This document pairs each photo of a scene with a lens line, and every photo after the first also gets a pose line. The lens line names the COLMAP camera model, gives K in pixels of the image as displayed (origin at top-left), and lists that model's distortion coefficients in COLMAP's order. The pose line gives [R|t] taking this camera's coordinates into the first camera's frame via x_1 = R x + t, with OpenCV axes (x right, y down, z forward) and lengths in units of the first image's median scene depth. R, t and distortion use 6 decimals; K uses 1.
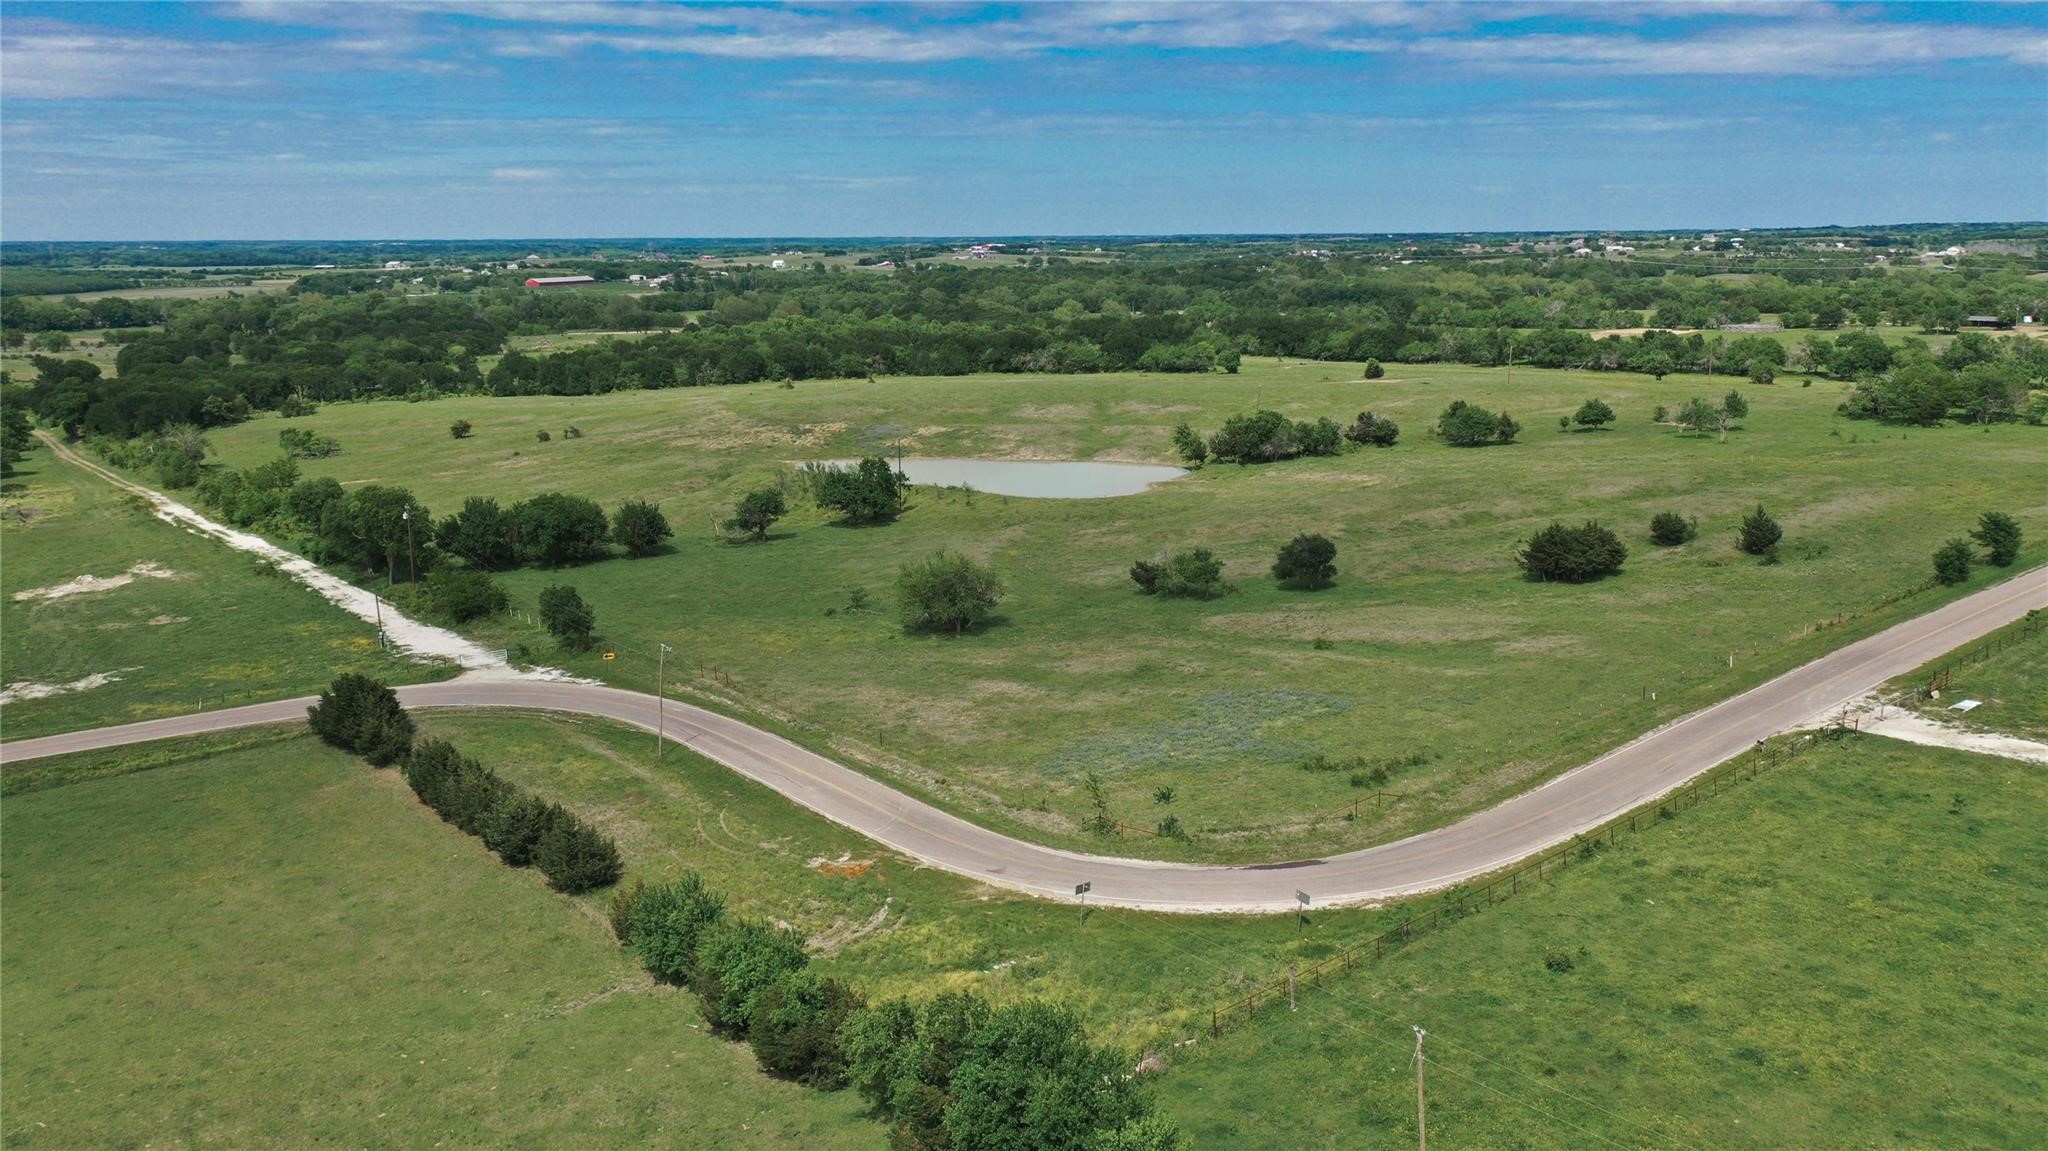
lens RADIAL K [[1610.7, 0, 1028.5], [0, 1610.7, 616.8], [0, 0, 1]] dist [0.001005, 0.007395]
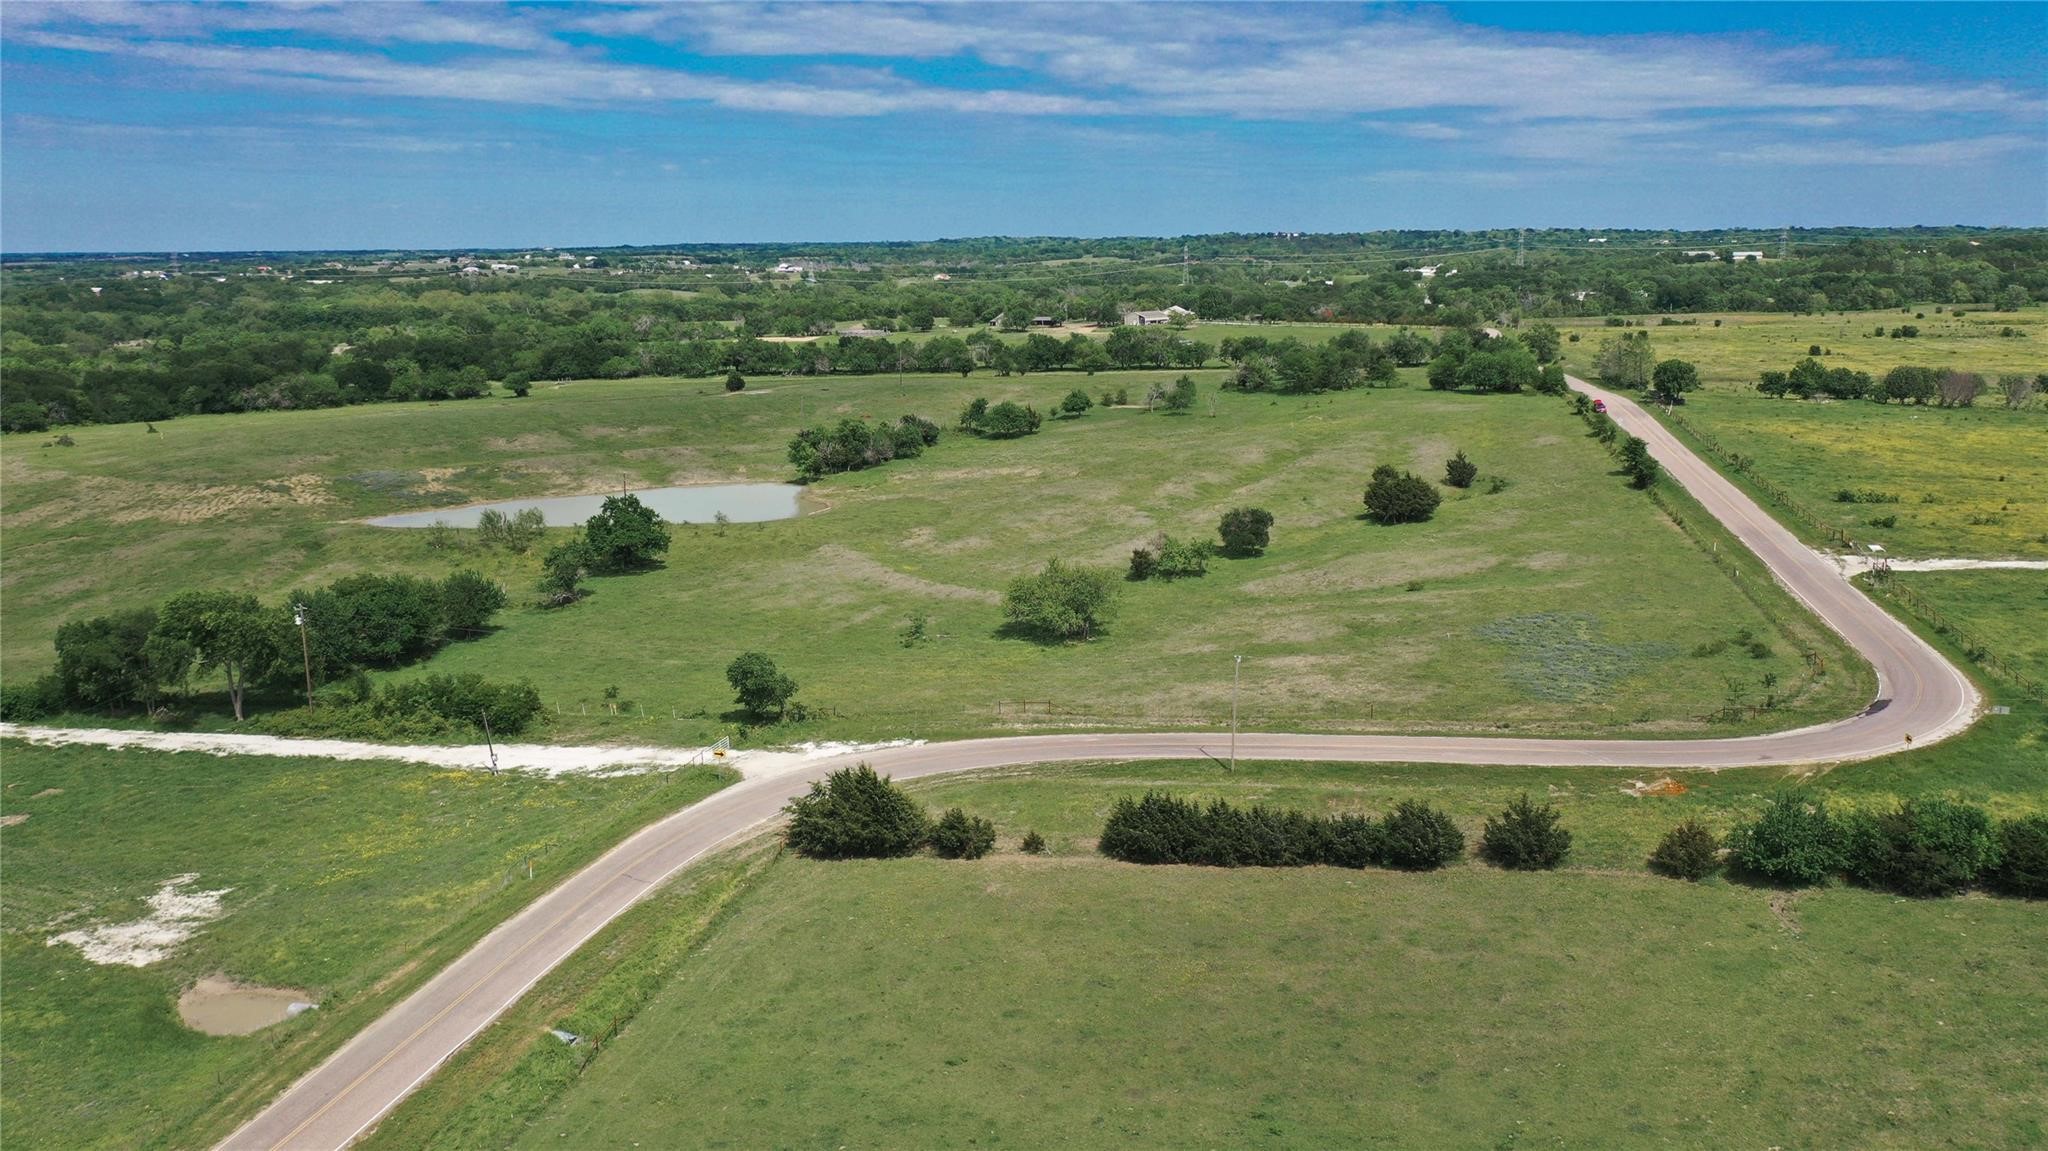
lens RADIAL K [[1610.7, 0, 1030.9], [0, 1610.7, 580.7], [0, 0, 1]] dist [0.001005, 0.007395]
pose [[0.755825, -0.132559, 0.641215, -0.304107], [0.153490, 0.987875, 0.023299, -0.022671], [-0.636529, 0.080810, 0.767008, 0.102468]]
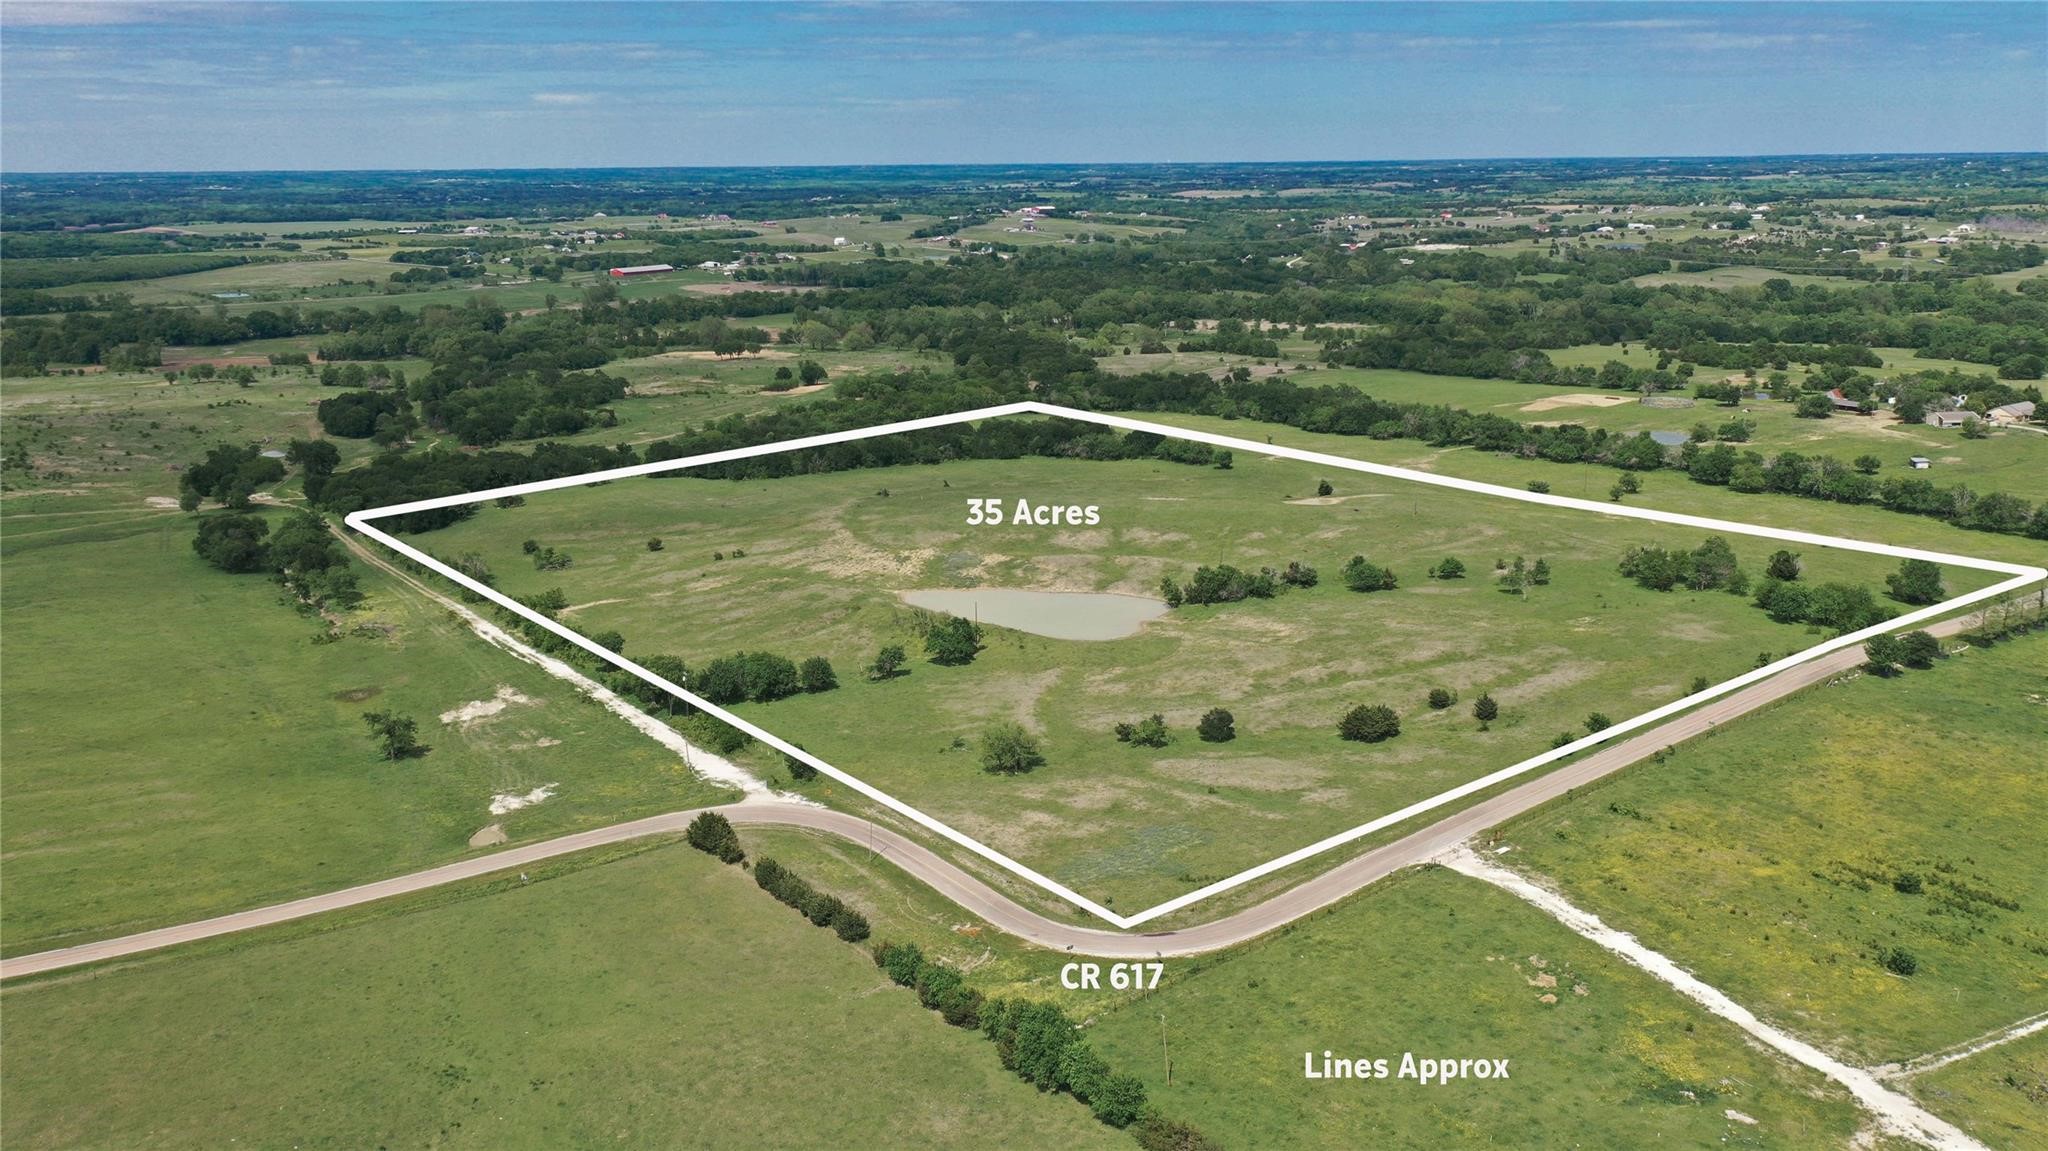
lens RADIAL K [[1610.7, 0, 1031.0], [0, 1610.7, 626.9], [0, 0, 1]] dist [0.001005, 0.007395]
pose [[0.999590, 0.006130, -0.027970, 0.009306], [-0.004671, 0.998641, 0.051916, -0.102597], [0.028250, -0.051764, 0.998260, -0.326715]]
